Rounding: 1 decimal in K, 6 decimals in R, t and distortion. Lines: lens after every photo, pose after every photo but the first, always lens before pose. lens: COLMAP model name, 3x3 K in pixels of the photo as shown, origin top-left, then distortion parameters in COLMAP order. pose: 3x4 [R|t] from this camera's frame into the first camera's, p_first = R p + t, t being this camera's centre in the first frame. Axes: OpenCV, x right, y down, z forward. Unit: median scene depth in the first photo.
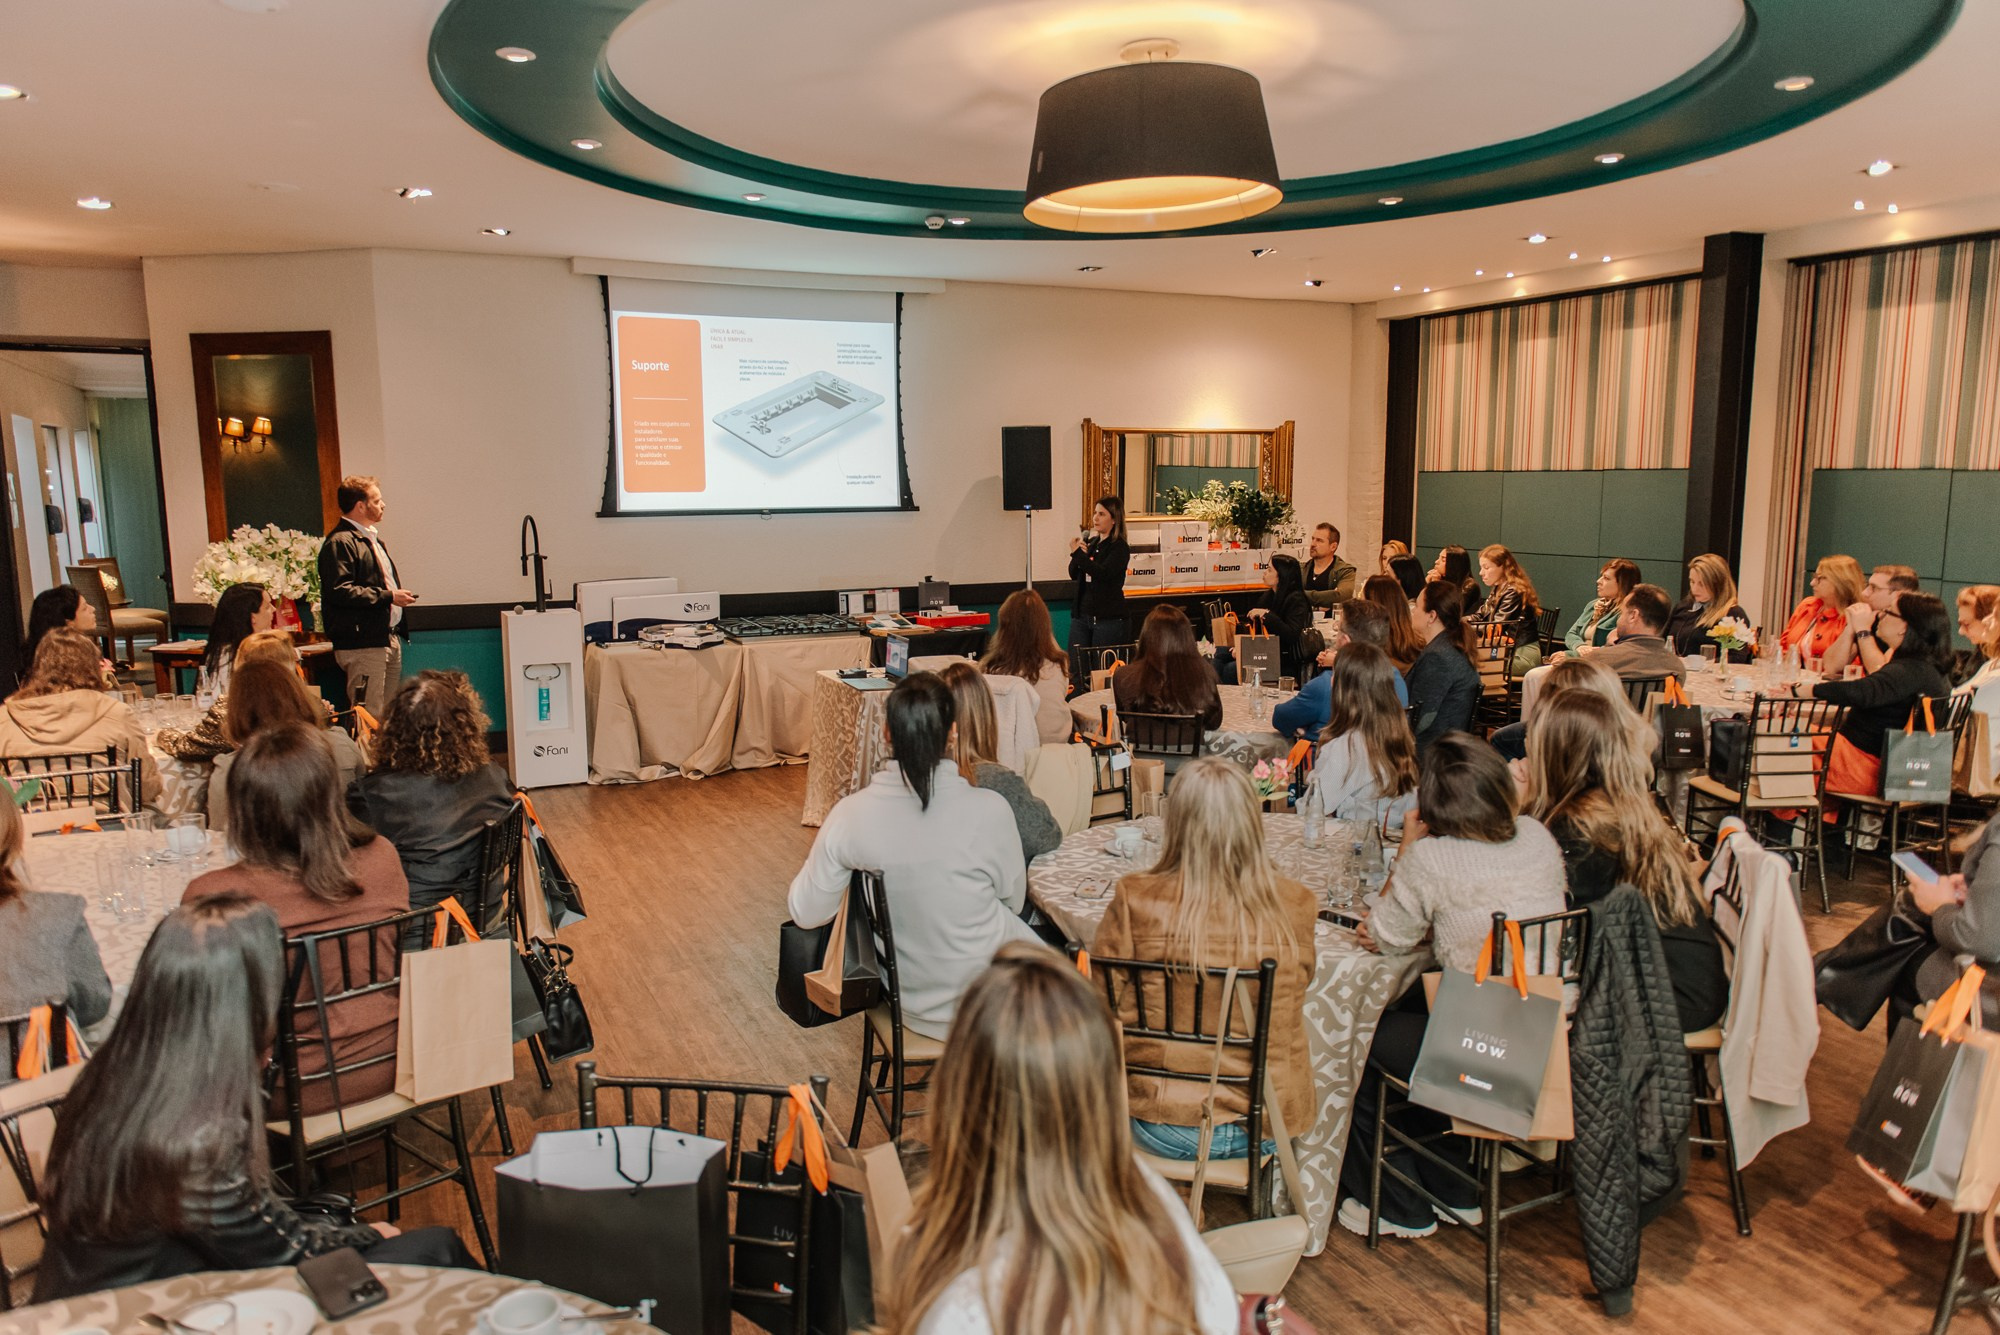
lens RADIAL K [[1375.7, 0, 1002.0], [0, 1375.7, 680.2], [0, 0, 1]] dist [0.004342, -0.003006]
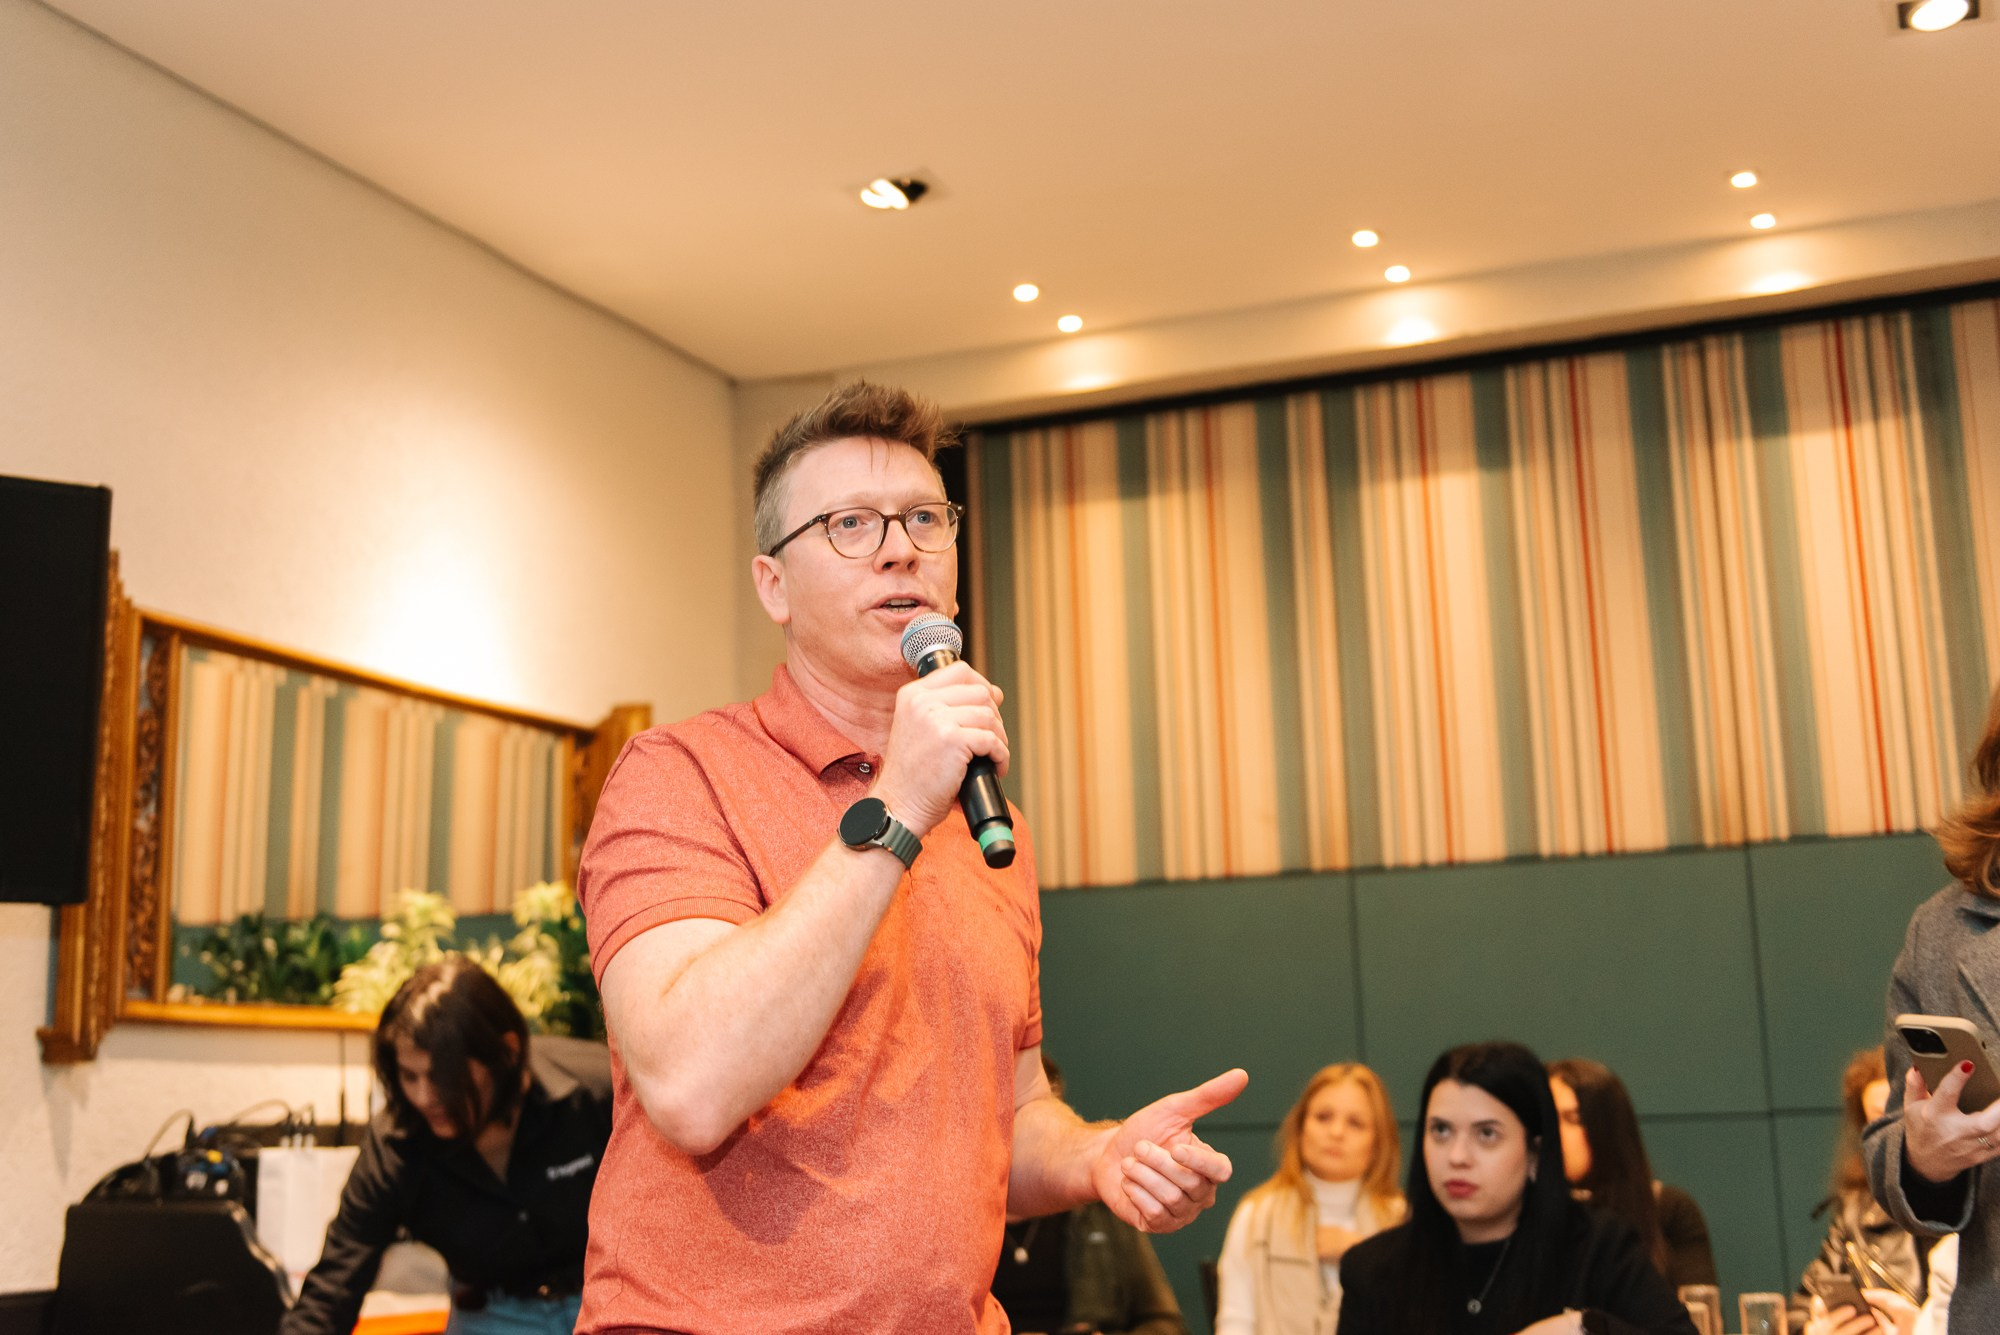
lens RADIAL K [[2623.4, 0, 914.3], [0, 2623.4, 564.7], [0, 0, 1]] dist [-0.025280, 0.000346]
pose [[0.753666, 0.125274, 0.645209, -0.137826], [0.115885, 0.940961, -0.318061, -0.043518], [-0.646961, 0.314481, 0.694653, 0.740623]]
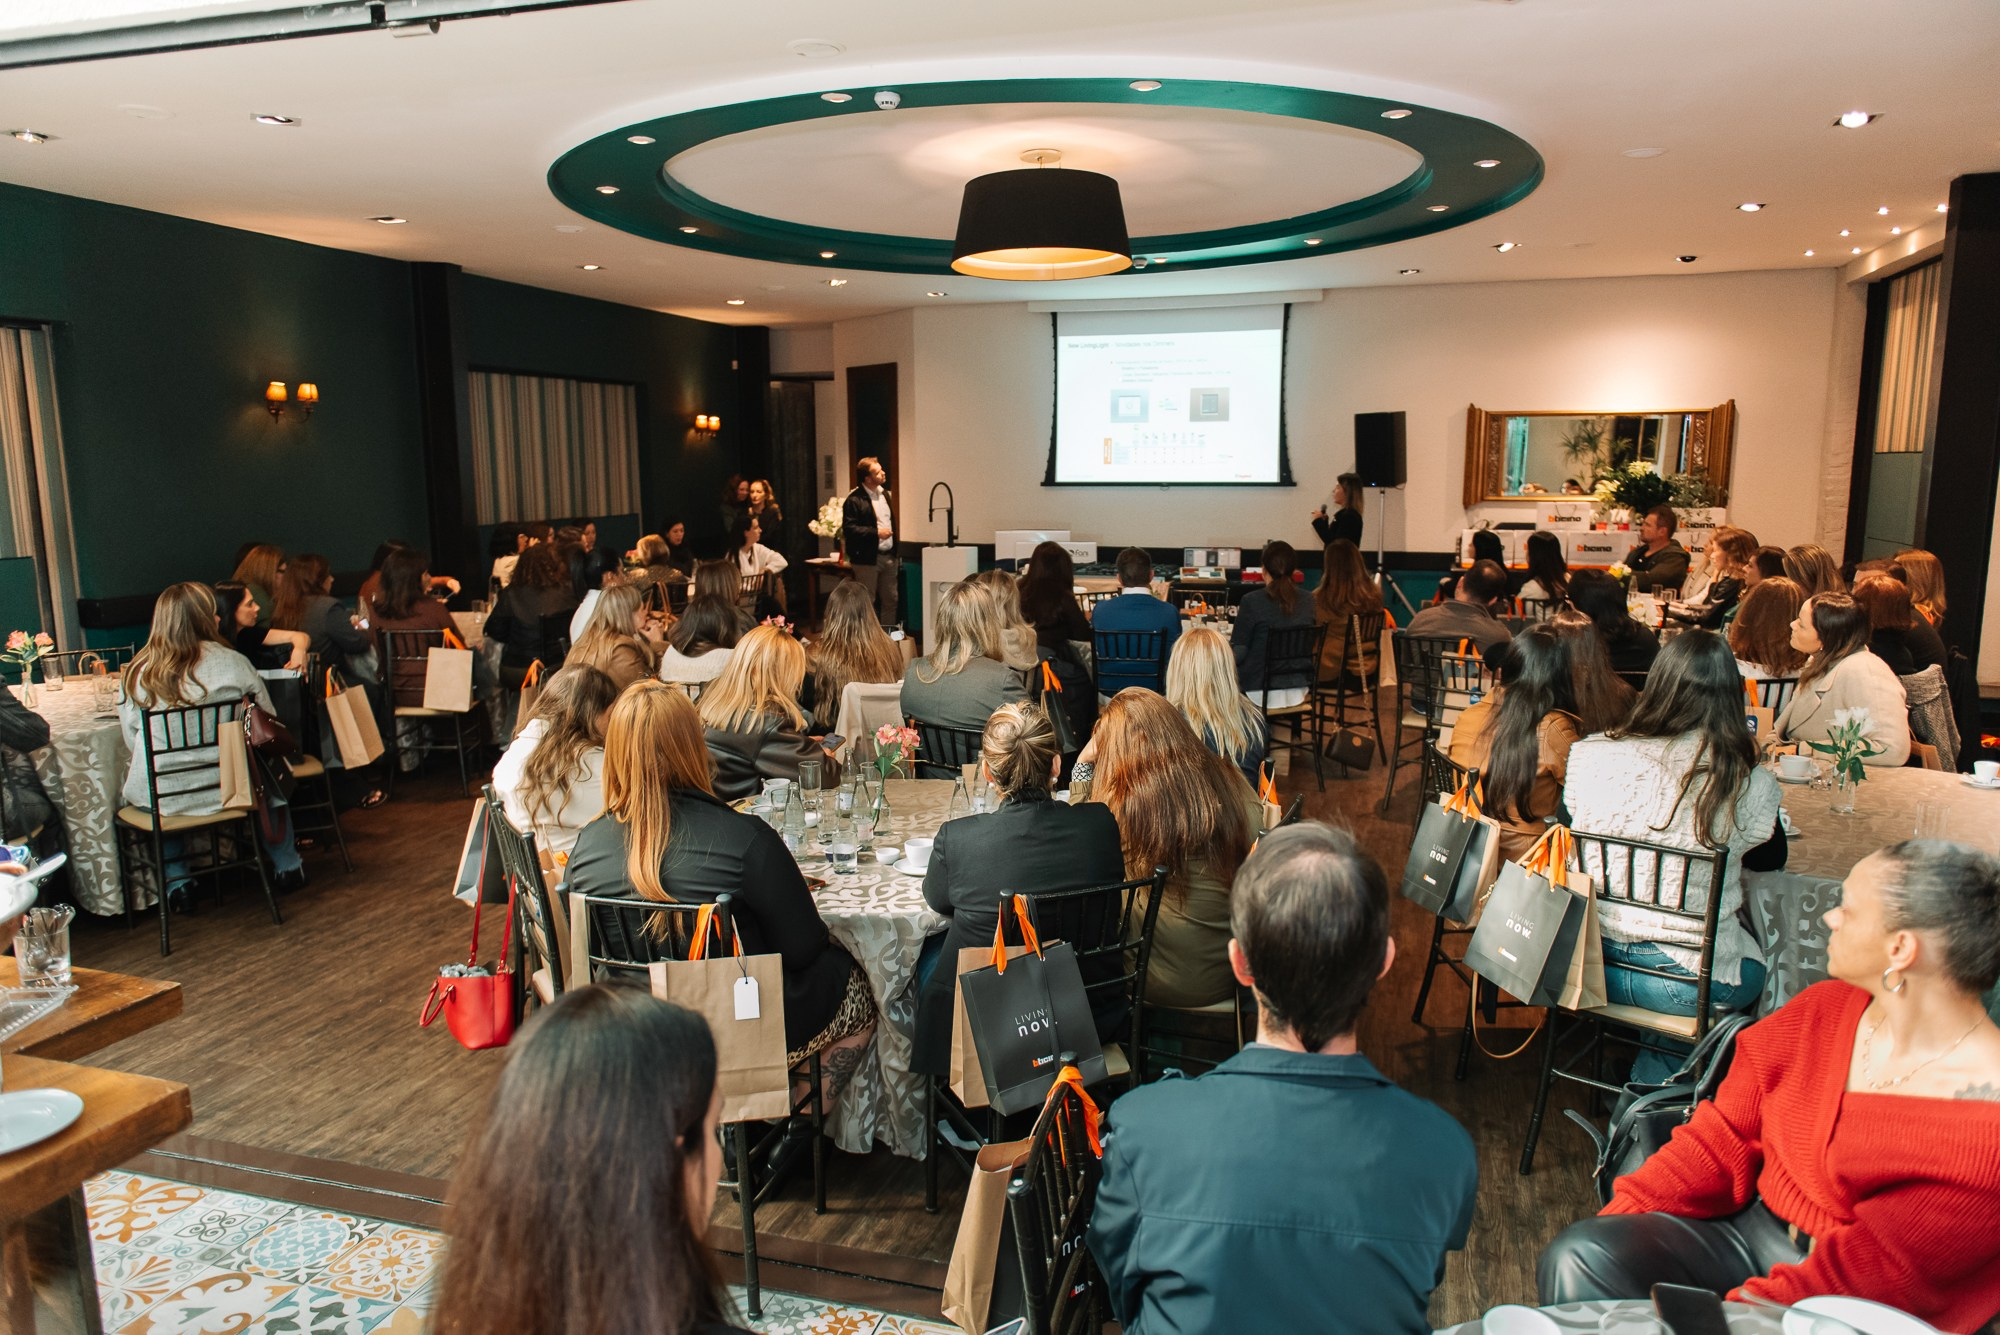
lens RADIAL K [[1375.7, 0, 1002.0], [0, 1375.7, 680.2], [0, 0, 1]] dist [0.004342, -0.003006]
pose [[0.722331, 0.113698, -0.682137, 0.670598], [-0.102983, 0.993079, 0.056475, 0.002517], [0.683837, 0.029455, 0.729040, -0.038404]]
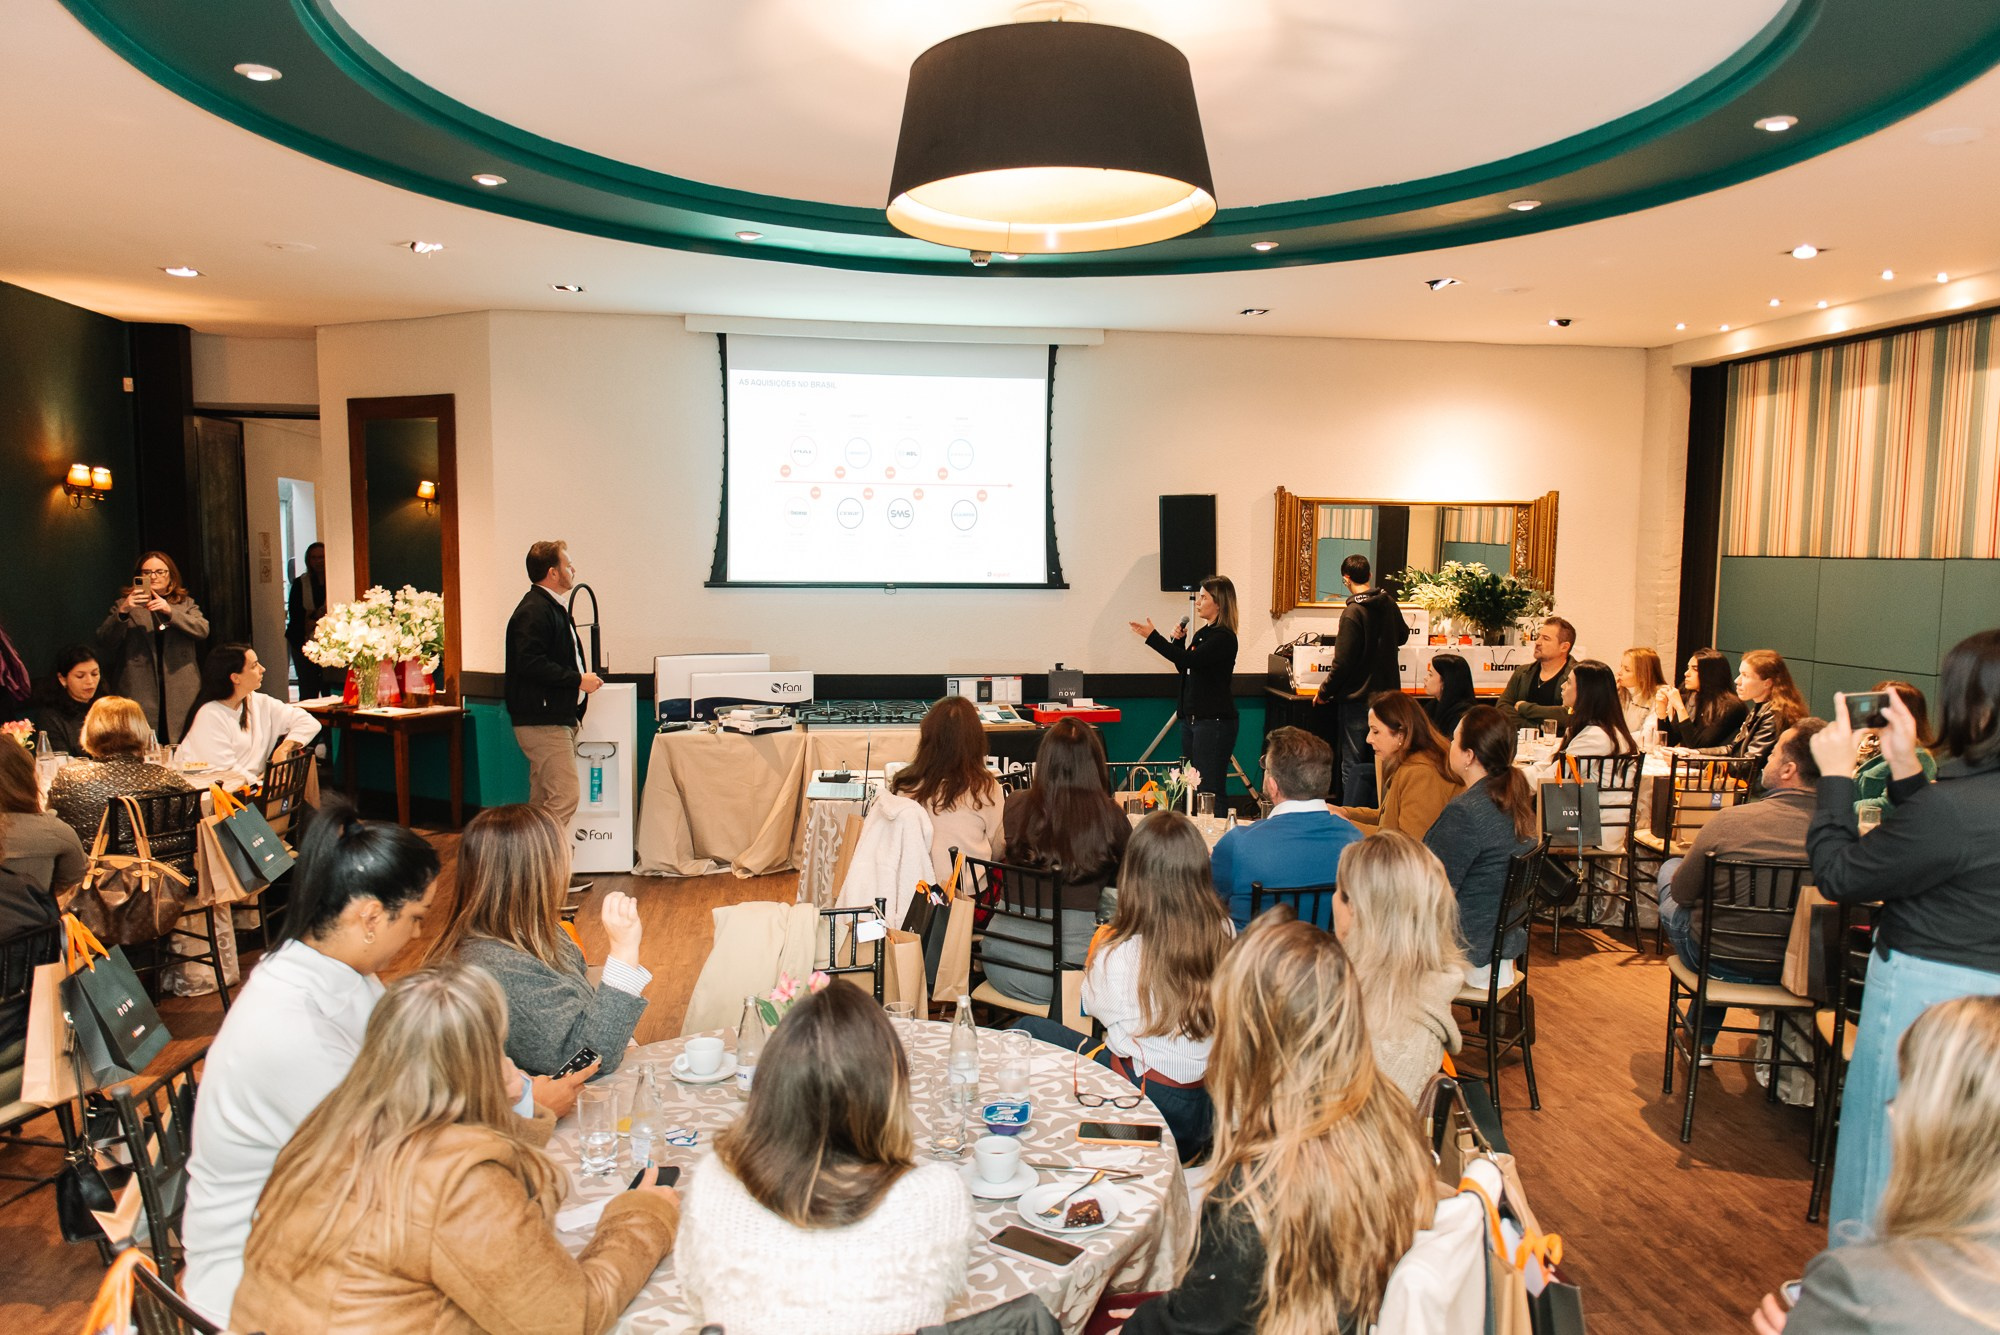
lens RADIAL K [[1413.9, 0, 1025.8], [0, 1413.9, 682.1], [0, 0, 1]] dist [0.001144, -0.001655]
pose [[0.956986, 0.045393, -0.286560, 0.201996], [-0.060183, 0.997260, -0.043011, -0.025978], [0.283822, 0.058406, 0.957096, 0.145287]]
